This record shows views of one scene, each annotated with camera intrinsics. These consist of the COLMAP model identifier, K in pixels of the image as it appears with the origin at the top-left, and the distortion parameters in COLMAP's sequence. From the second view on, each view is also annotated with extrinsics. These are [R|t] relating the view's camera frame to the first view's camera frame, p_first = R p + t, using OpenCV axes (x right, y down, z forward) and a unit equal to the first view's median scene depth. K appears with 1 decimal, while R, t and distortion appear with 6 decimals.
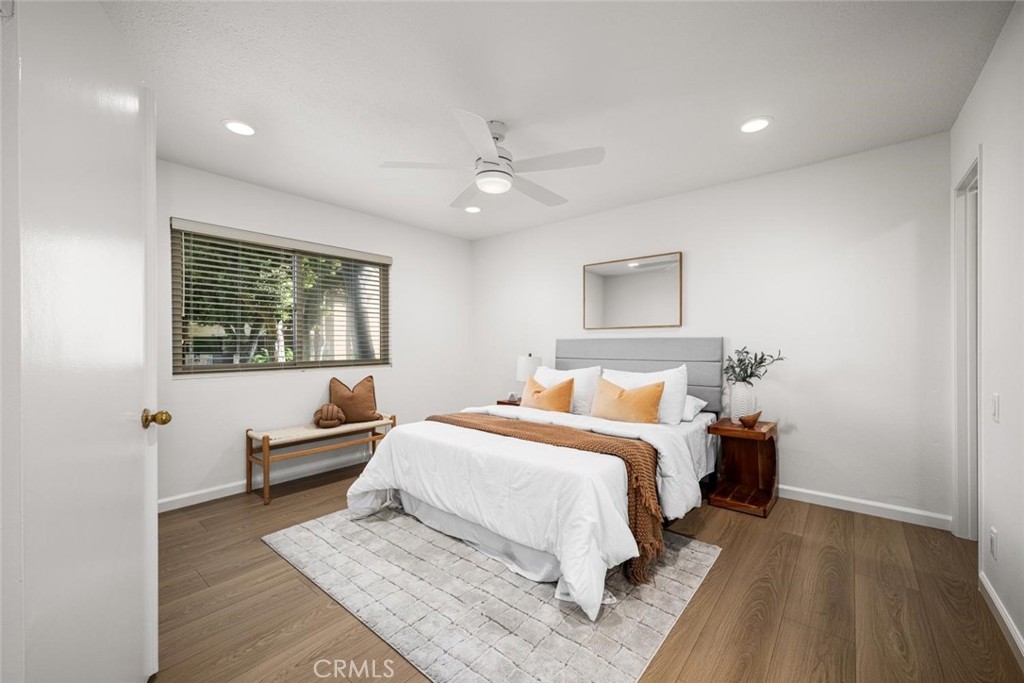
lens RADIAL K [[407.7, 0, 511.4], [0, 407.7, 351.7], [0, 0, 1]] dist [0.000440, -0.000082]
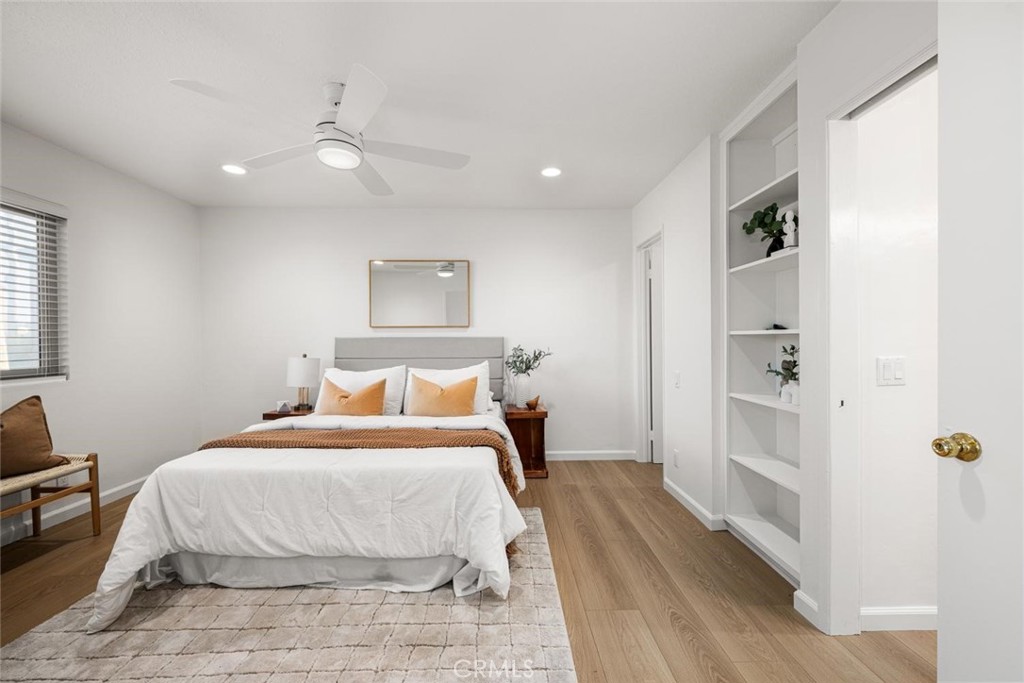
lens RADIAL K [[405.2, 0, 512.4], [0, 405.2, 348.3], [0, 0, 1]] dist [0.001356, 0.000140]
pose [[0.752964, -0.010165, 0.657983, -0.323699], [0.013892, 0.999903, -0.000451, -0.002486], [-0.657915, 0.009480, 0.753033, 0.115606]]
